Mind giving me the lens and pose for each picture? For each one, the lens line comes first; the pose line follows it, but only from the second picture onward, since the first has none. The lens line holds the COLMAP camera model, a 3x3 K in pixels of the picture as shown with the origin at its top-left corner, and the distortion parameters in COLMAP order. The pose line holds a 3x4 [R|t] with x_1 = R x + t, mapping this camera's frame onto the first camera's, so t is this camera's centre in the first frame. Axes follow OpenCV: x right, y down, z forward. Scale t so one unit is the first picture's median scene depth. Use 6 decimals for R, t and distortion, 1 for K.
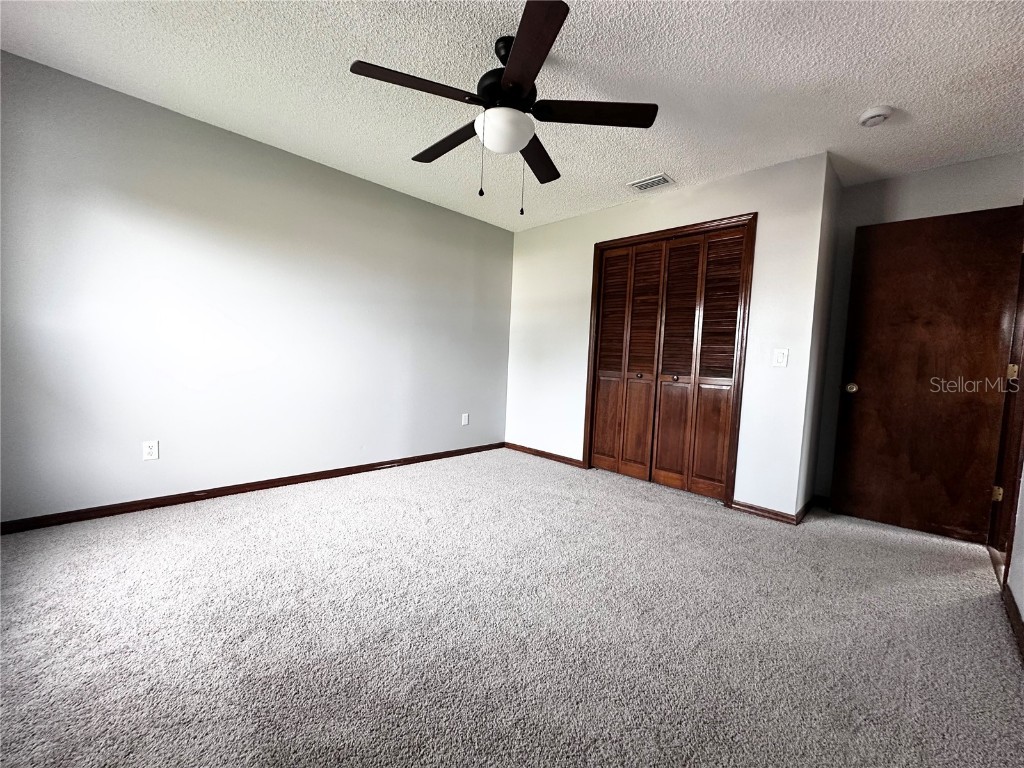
lens RADIAL K [[409.0, 0, 512.0], [0, 409.0, 384.0], [0, 0, 1]] dist [-0.000894, 0.000439]
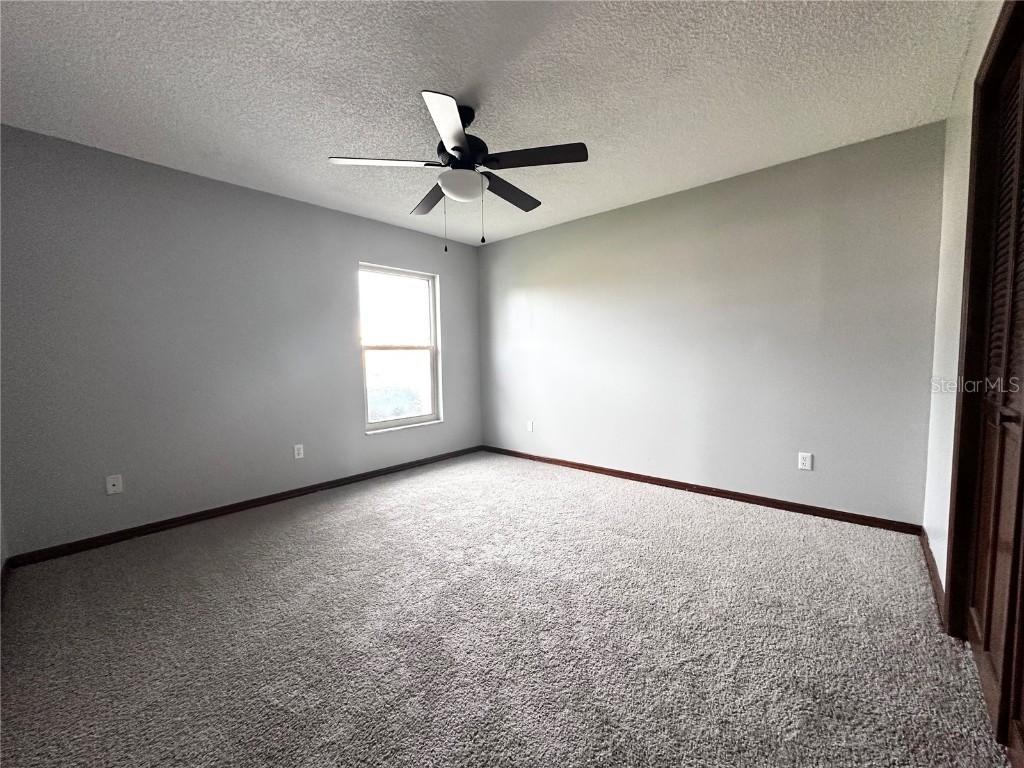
lens RADIAL K [[409.0, 0, 512.0], [0, 409.0, 384.0], [0, 0, 1]] dist [-0.000894, 0.000439]
pose [[0.078053, 0.018262, -0.996782, 0.670844], [-0.056106, 0.998328, 0.013897, -0.027554], [0.995369, 0.054841, 0.078947, 0.624331]]
